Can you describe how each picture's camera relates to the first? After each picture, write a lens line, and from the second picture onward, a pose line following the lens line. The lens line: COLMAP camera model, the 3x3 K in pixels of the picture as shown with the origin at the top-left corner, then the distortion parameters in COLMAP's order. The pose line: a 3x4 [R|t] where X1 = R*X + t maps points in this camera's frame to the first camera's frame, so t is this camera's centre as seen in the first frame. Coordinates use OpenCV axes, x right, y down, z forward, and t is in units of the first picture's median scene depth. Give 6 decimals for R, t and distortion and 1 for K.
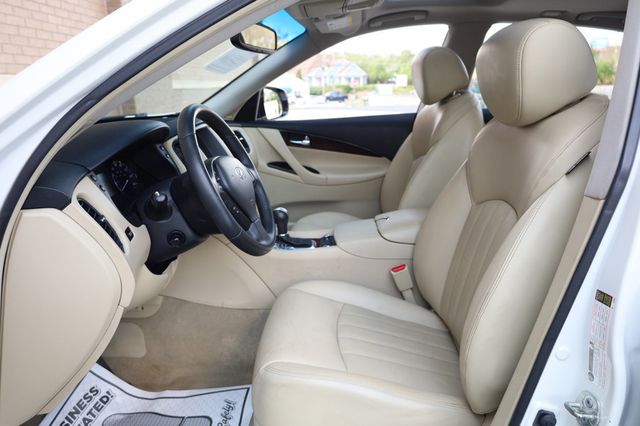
lens RADIAL K [[441.6, 0, 320.0], [0, 441.6, 213.0], [0, 0, 1]] dist [0.000438, 0.001353]
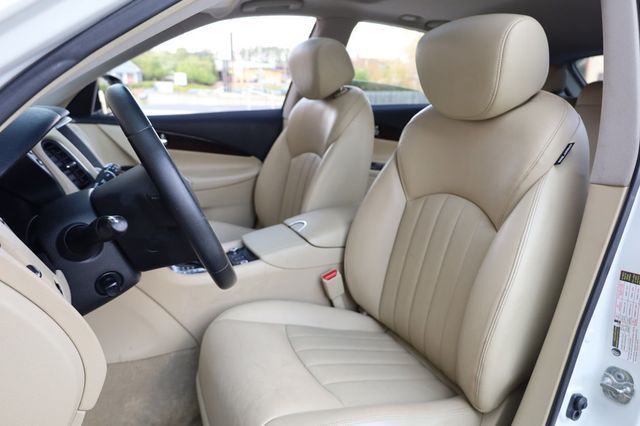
lens RADIAL K [[441.6, 0, 320.0], [0, 441.6, 213.0], [0, 0, 1]] dist [0.000438, 0.001353]
pose [[0.890919, -0.087672, 0.445620, -0.236941], [0.087388, 0.995948, 0.021232, -0.025074], [-0.445676, 0.020026, 0.894971, 0.179508]]
